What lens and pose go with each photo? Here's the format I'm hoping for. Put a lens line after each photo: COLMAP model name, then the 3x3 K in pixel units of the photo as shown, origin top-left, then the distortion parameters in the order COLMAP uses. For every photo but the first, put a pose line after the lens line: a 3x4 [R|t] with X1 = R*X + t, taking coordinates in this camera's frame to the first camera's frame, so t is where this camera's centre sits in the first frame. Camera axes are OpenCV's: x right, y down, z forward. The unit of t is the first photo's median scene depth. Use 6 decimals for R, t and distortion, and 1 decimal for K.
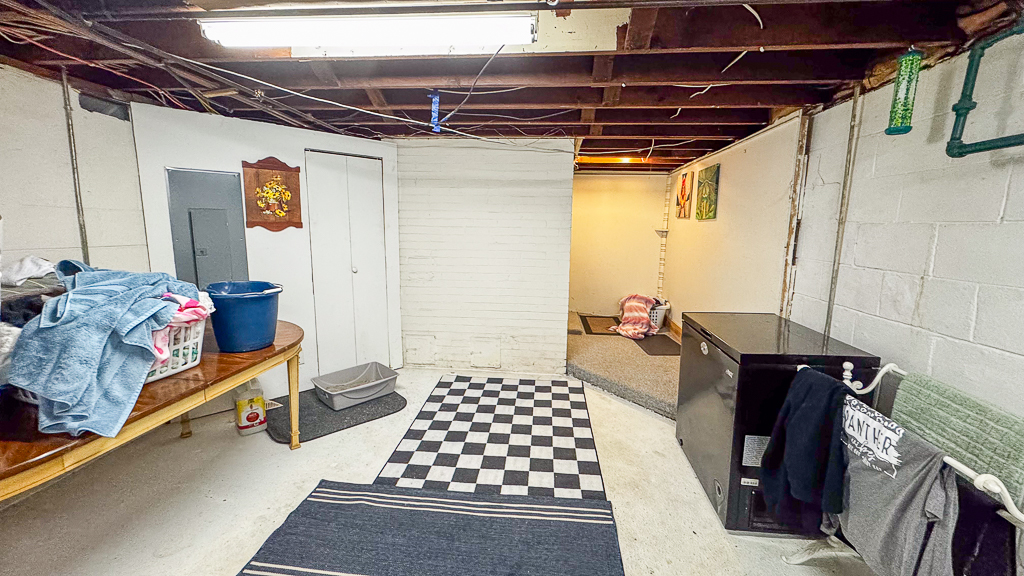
lens RADIAL K [[406.4, 0, 514.0], [0, 406.4, 287.3], [0, 0, 1]] dist [-0.003640, 0.001093]
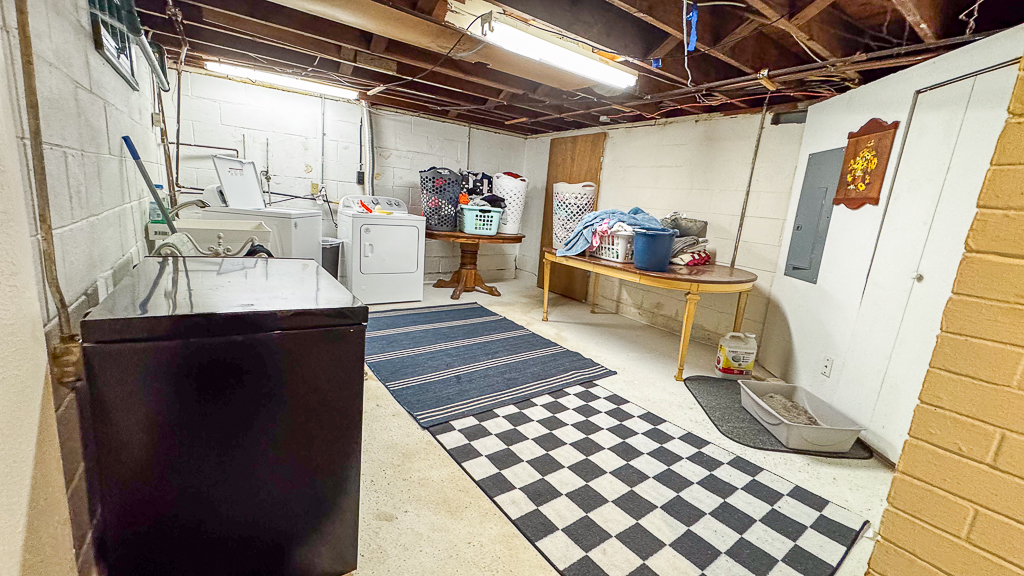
lens RADIAL K [[406.4, 0, 512.6], [0, 406.4, 286.7], [0, 0, 1]] dist [-0.003640, 0.001093]
pose [[-0.748069, 0.052694, -0.661525, 0.541308], [-0.201980, 0.931471, 0.302600, -0.108815], [0.632136, 0.359981, -0.686162, 1.283139]]
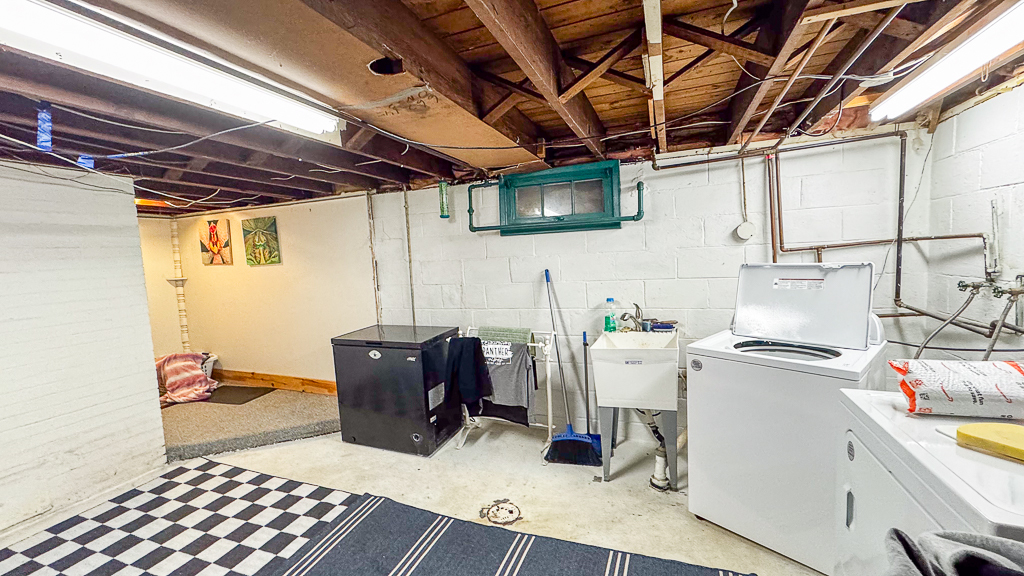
lens RADIAL K [[406.4, 0, 511.0], [0, 406.4, 286.4], [0, 0, 1]] dist [-0.003640, 0.001093]
pose [[0.264647, -0.108158, 0.958261, -0.571199], [0.199239, 0.978384, 0.055405, -0.050325], [-0.943539, 0.176260, 0.280475, 0.095554]]
